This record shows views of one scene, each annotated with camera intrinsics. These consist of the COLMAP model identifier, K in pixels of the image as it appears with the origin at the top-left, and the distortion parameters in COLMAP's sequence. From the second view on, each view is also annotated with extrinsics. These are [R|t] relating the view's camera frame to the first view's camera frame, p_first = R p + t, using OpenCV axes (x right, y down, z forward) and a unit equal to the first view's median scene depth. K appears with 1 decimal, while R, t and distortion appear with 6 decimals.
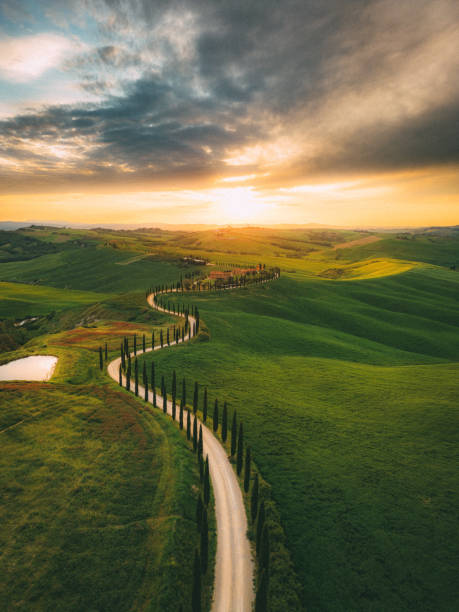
lens RADIAL K [[429.4, 0, 229.5], [0, 429.4, 306.0], [0, 0, 1]] dist [0.100839, -0.106237]
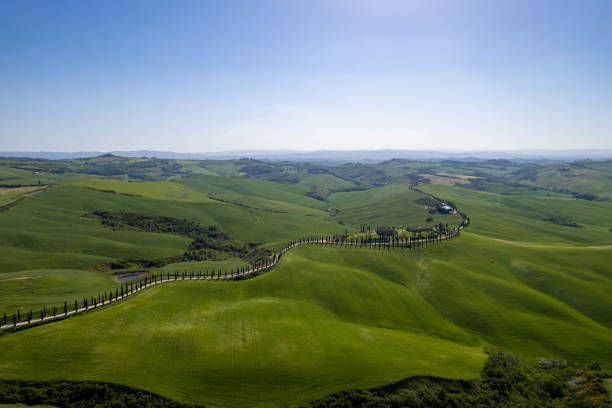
lens RADIAL K [[394.4, 0, 306.0], [0, 394.4, 204.0], [0, 0, 1]] dist [-0.075017, 0.089349]
pose [[0.757974, 0.081876, -0.647126, 0.598946], [-0.111789, 0.993718, -0.005210, -0.130588], [0.642634, 0.076290, 0.762365, -0.057427]]
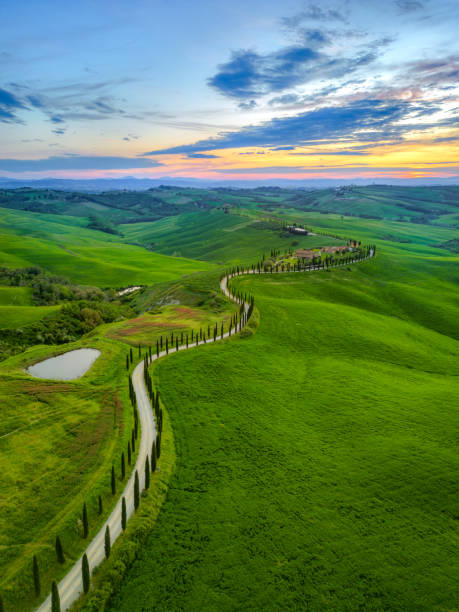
lens RADIAL K [[429.4, 0, 229.5], [0, 429.4, 306.0], [0, 0, 1]] dist [0.100839, -0.106237]
pose [[0.961479, 0.072472, -0.265152, 0.088937], [-0.046274, 0.993526, 0.103756, -0.052514], [0.270955, -0.087490, 0.958608, -0.012435]]
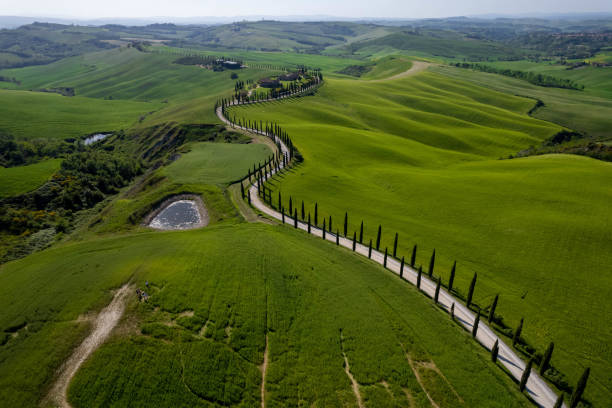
lens RADIAL K [[394.4, 0, 306.0], [0, 394.4, 204.0], [0, 0, 1]] dist [-0.075017, 0.089349]
pose [[0.987897, -0.075723, 0.135371, -0.094760], [0.037714, 0.963811, 0.263905, -0.038873], [-0.150455, -0.255606, 0.955002, 0.003878]]
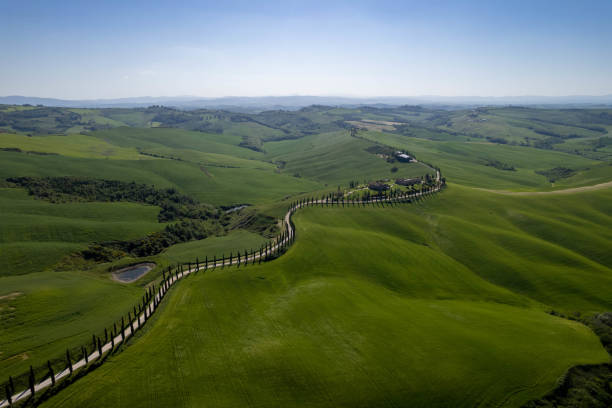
lens RADIAL K [[394.4, 0, 306.0], [0, 394.4, 204.0], [0, 0, 1]] dist [-0.075017, 0.089349]
pose [[0.889824, 0.115993, -0.441316, 0.314234], [-0.077758, 0.991551, 0.103831, -0.130263], [0.449631, -0.058076, 0.891325, -0.071343]]
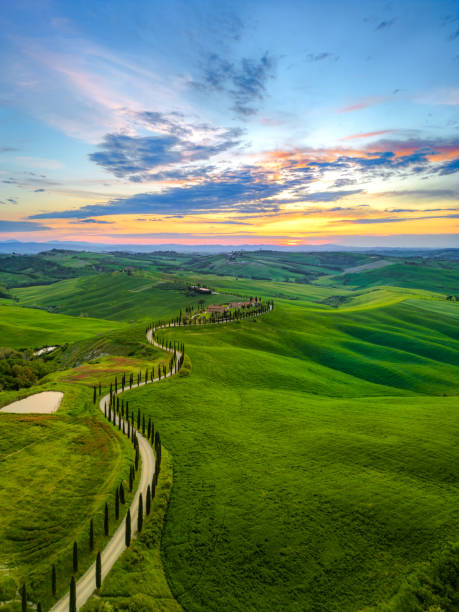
lens RADIAL K [[429.4, 0, 229.5], [0, 429.4, 306.0], [0, 0, 1]] dist [0.100839, -0.106237]
pose [[0.999281, 0.006648, -0.037335, 0.057135], [-0.008328, 0.998952, -0.045015, -0.032786], [0.036997, 0.045293, 0.998288, -0.115420]]
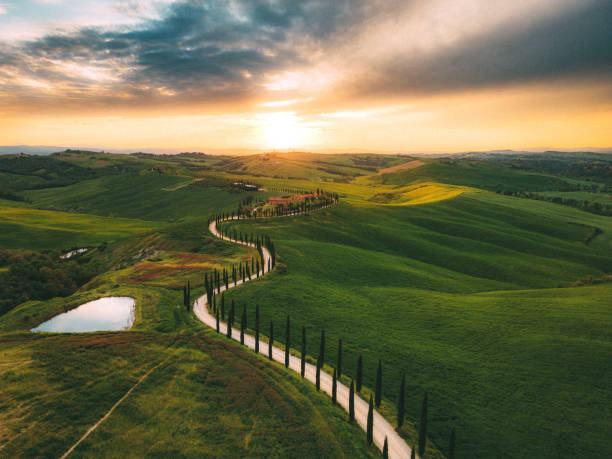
lens RADIAL K [[429.4, 0, 306.0], [0, 429.4, 229.5], [0, 0, 1]] dist [0.100839, -0.106237]
pose [[0.997067, -0.014136, 0.075213, -0.038990], [0.014327, 0.999895, -0.002008, -0.005720], [-0.075176, 0.003080, 0.997166, 0.030837]]
